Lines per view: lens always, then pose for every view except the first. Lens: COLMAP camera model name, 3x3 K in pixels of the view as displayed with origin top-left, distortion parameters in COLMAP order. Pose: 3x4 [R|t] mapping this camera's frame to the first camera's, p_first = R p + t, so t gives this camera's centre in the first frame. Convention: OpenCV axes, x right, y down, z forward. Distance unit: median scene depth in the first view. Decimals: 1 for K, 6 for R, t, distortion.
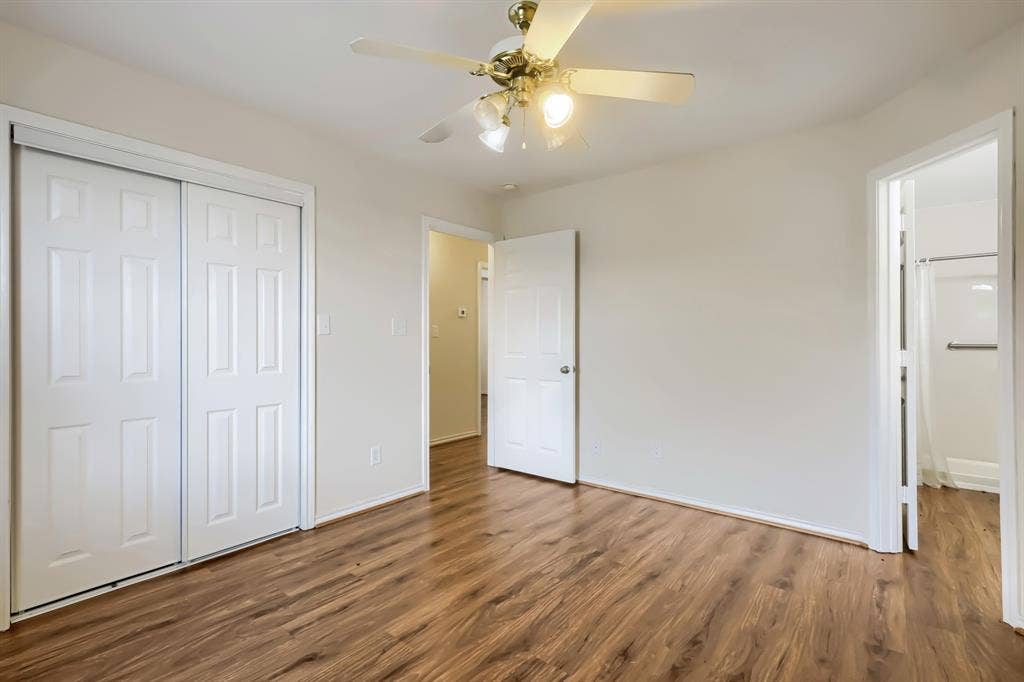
lens RADIAL K [[475.9, 0, 492.4], [0, 475.9, 342.8], [0, 0, 1]] dist [0.004351, -0.000813]
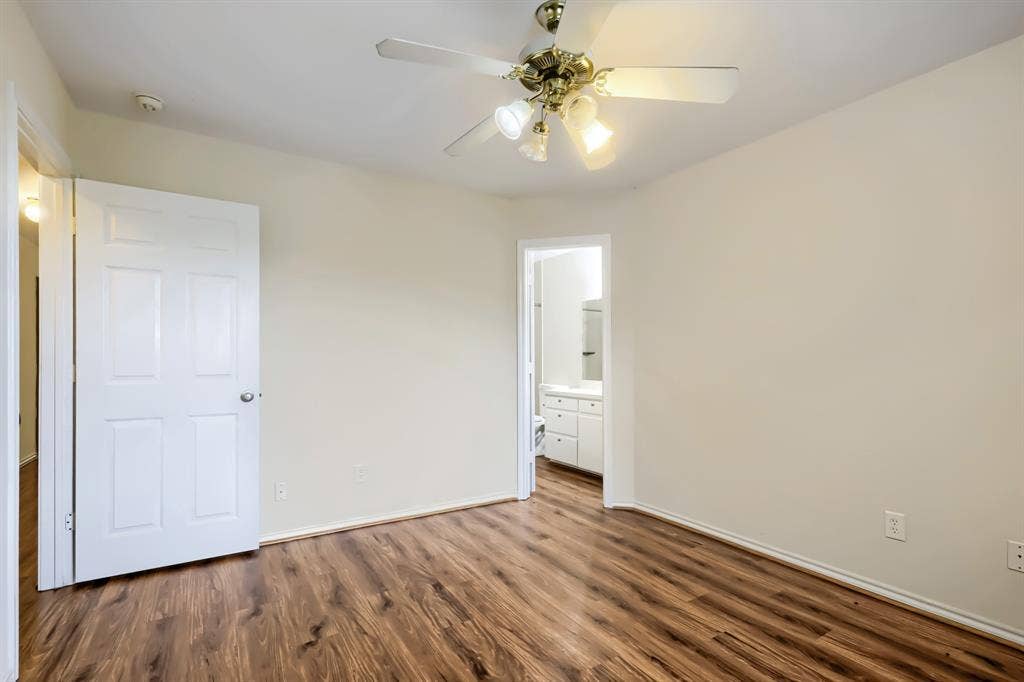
lens RADIAL K [[475.9, 0, 538.7], [0, 475.9, 347.5], [0, 0, 1]] dist [0.004351, -0.000813]
pose [[0.299967, 0.023313, 0.953665, -0.614994], [0.005271, 0.999646, -0.026095, 0.008768], [-0.953935, 0.012854, 0.299738, 0.541364]]
